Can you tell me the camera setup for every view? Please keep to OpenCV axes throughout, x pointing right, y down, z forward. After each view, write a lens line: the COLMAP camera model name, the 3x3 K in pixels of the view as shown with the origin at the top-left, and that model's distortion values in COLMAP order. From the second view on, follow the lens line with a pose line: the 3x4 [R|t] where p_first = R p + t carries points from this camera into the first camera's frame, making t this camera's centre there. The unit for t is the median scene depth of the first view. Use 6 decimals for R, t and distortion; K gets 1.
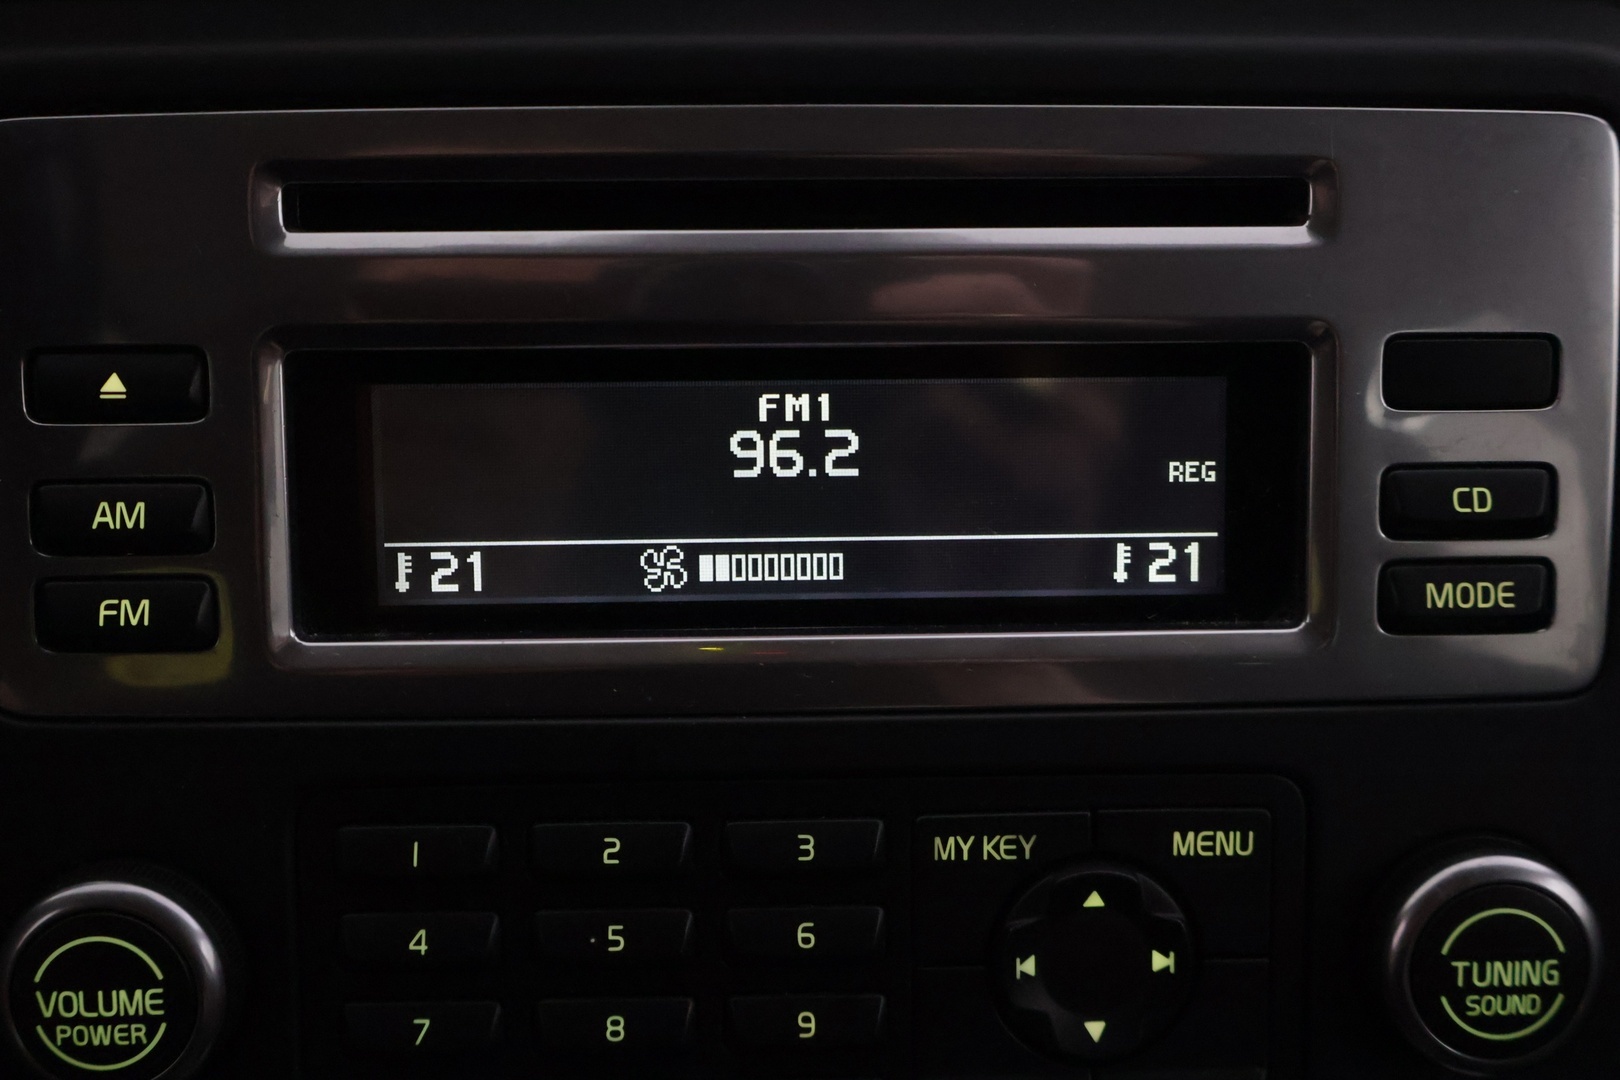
lens RADIAL K [[1958.2, 0, 807.2], [0, 1958.2, 548.0], [0, 0, 1]] dist [0.005165, 0.000000]
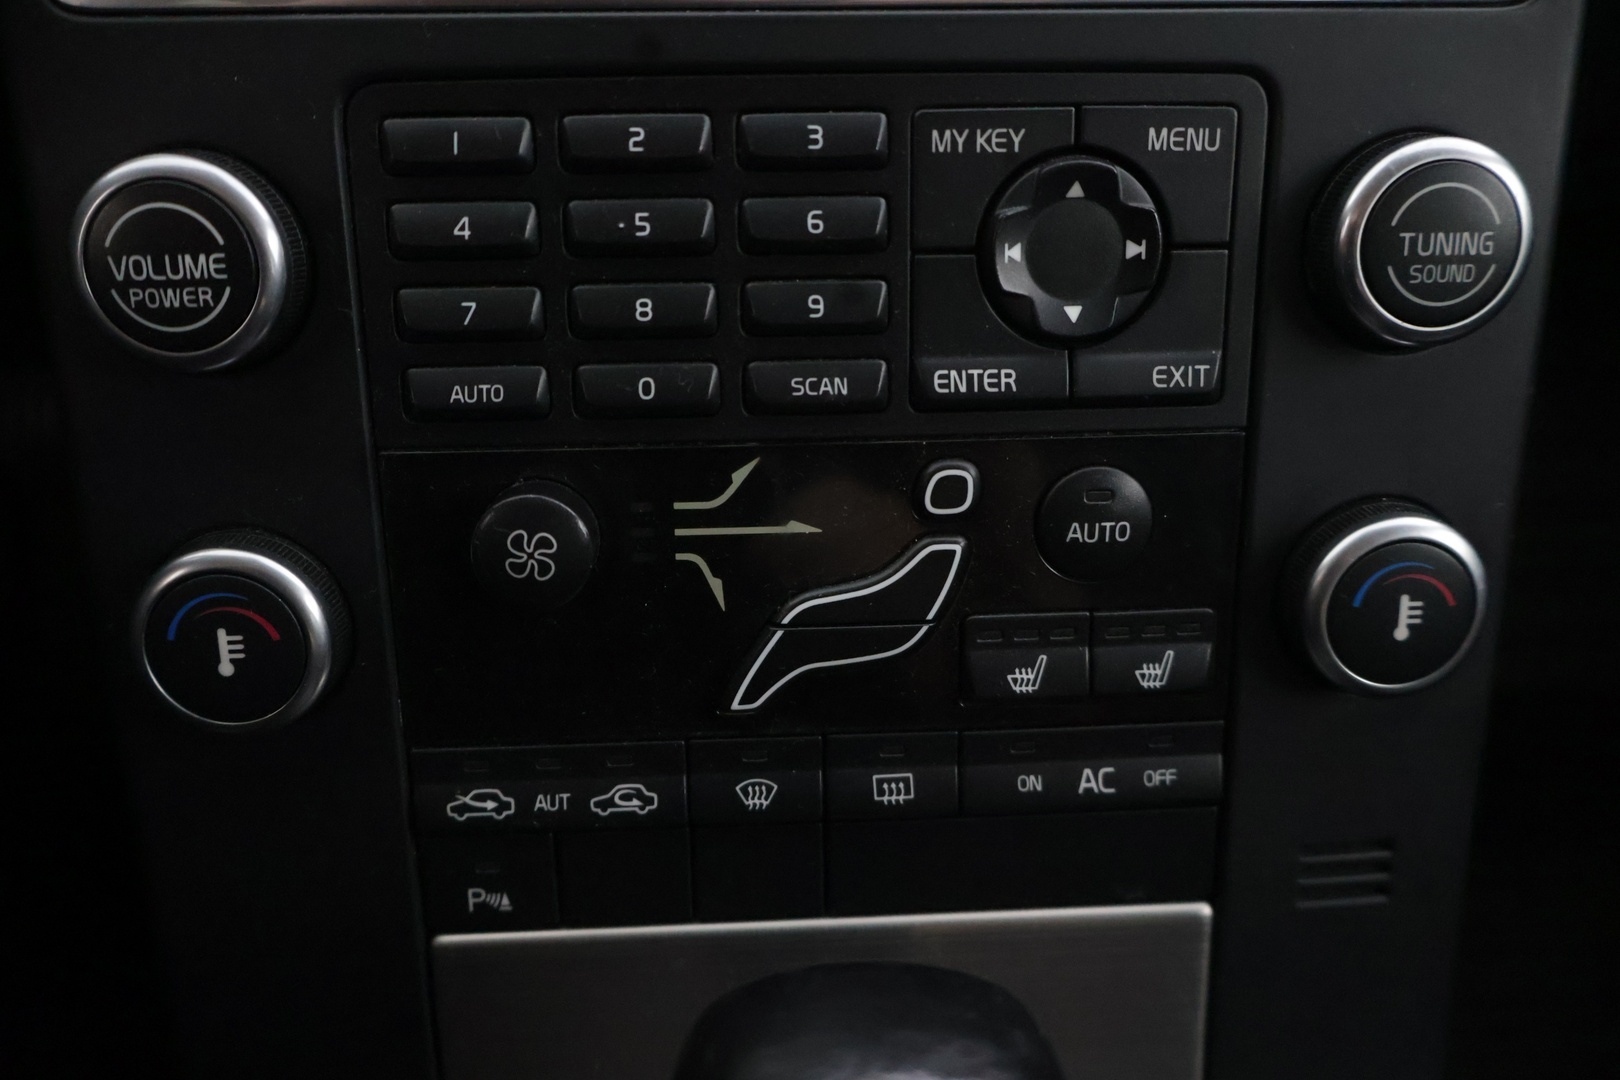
lens RADIAL K [[1352.2, 0, 804.5], [0, 1352.2, 536.9], [0, 0, 1]] dist [0.000869, -0.012759]
pose [[0.999791, -0.008282, 0.018691, -0.022428], [0.005396, 0.988747, 0.149499, 0.259888], [-0.019719, -0.149367, 0.988585, 0.222198]]
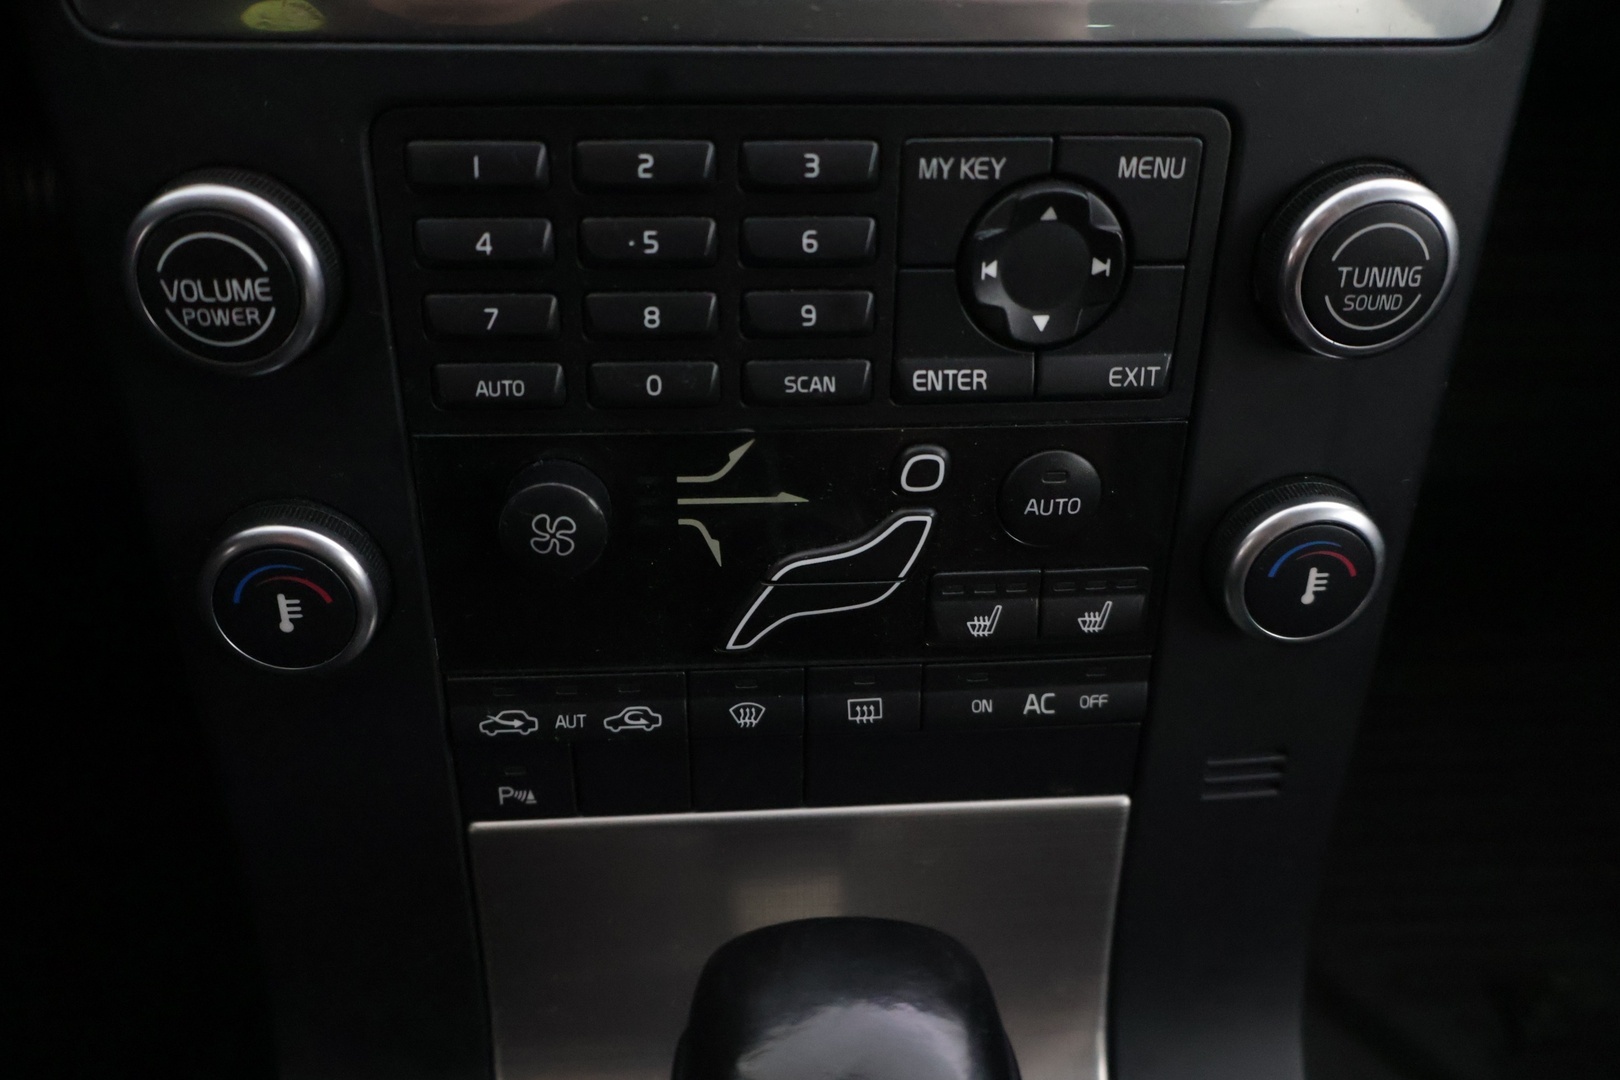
lens RADIAL K [[1352.2, 0, 802.7], [0, 1352.2, 535.2], [0, 0, 1]] dist [0.000869, -0.012759]
pose [[0.998884, -0.000017, 0.047237, -0.044217], [-0.016956, 0.933223, 0.358897, 0.068771], [-0.044089, -0.359298, 0.932181, 0.164592]]
